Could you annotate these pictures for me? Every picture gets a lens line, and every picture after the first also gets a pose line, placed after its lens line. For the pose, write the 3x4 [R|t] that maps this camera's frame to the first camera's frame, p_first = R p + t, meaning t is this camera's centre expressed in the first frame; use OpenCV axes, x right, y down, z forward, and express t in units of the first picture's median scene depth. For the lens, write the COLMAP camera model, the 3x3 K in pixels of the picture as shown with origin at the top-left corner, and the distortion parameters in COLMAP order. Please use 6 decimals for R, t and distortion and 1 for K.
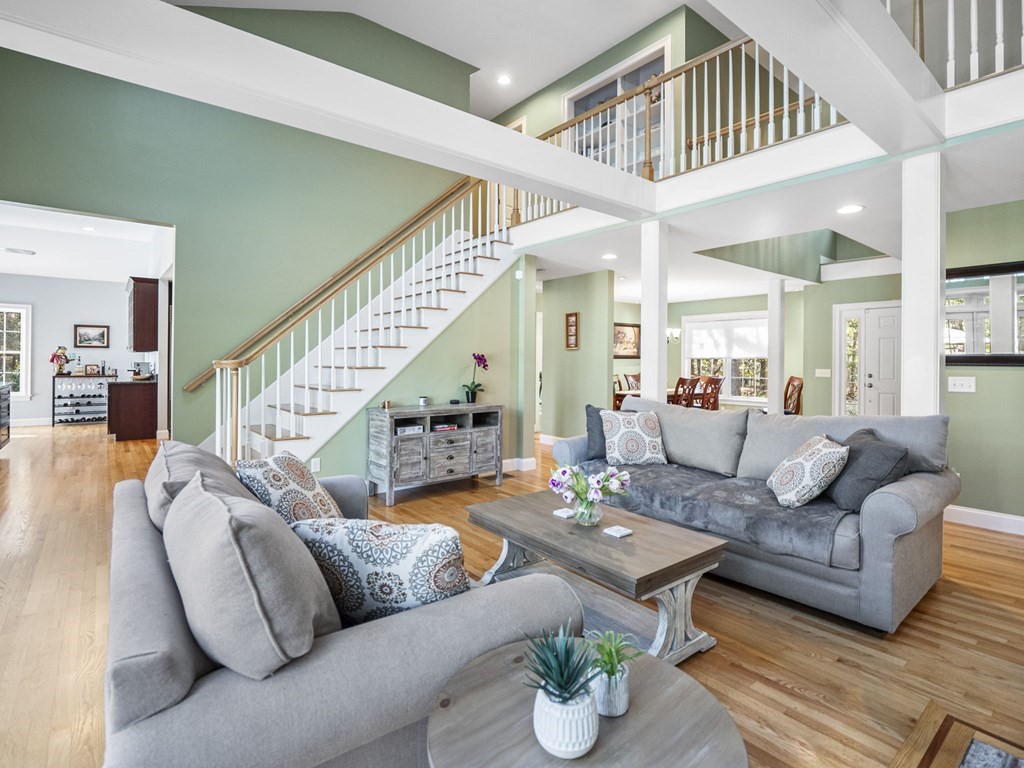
lens RADIAL K [[519.9, 0, 510.2], [0, 519.9, 374.5], [0, 0, 1]] dist [-0.019292, -0.000121]
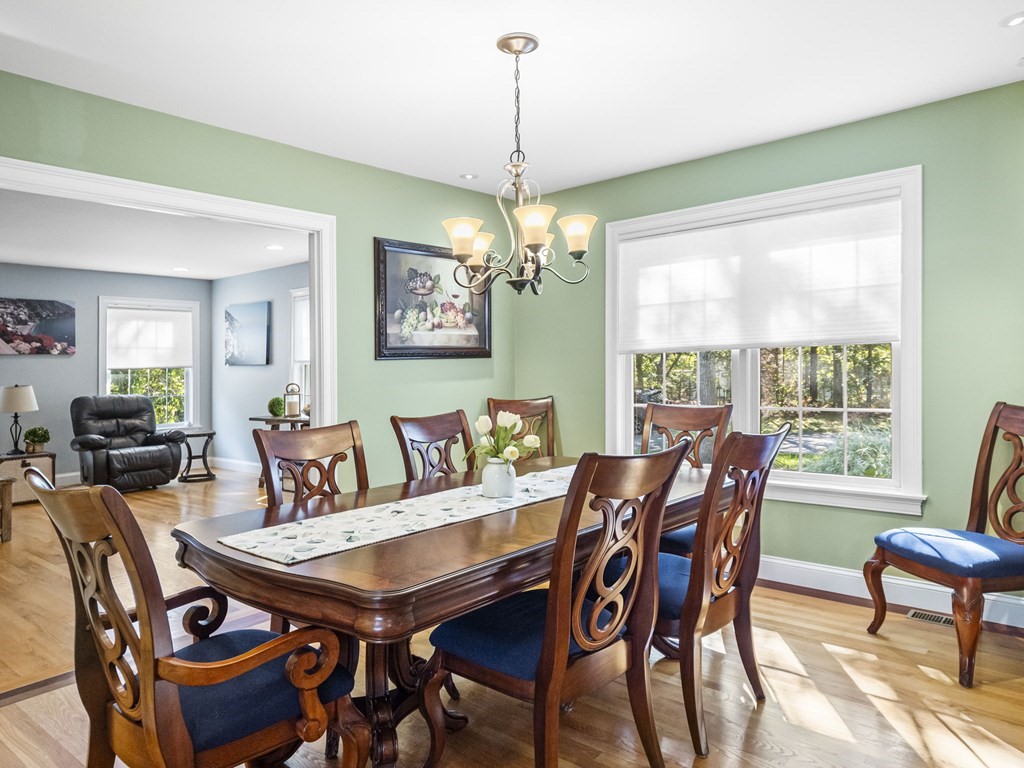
lens RADIAL K [[519.9, 0, 510.2], [0, 519.9, 374.5], [0, 0, 1]] dist [-0.019292, -0.000121]
pose [[0.993145, -0.033143, 0.112089, 0.235093], [0.035495, 0.999188, -0.019051, -0.012634], [-0.111367, 0.022899, 0.993515, 0.692081]]
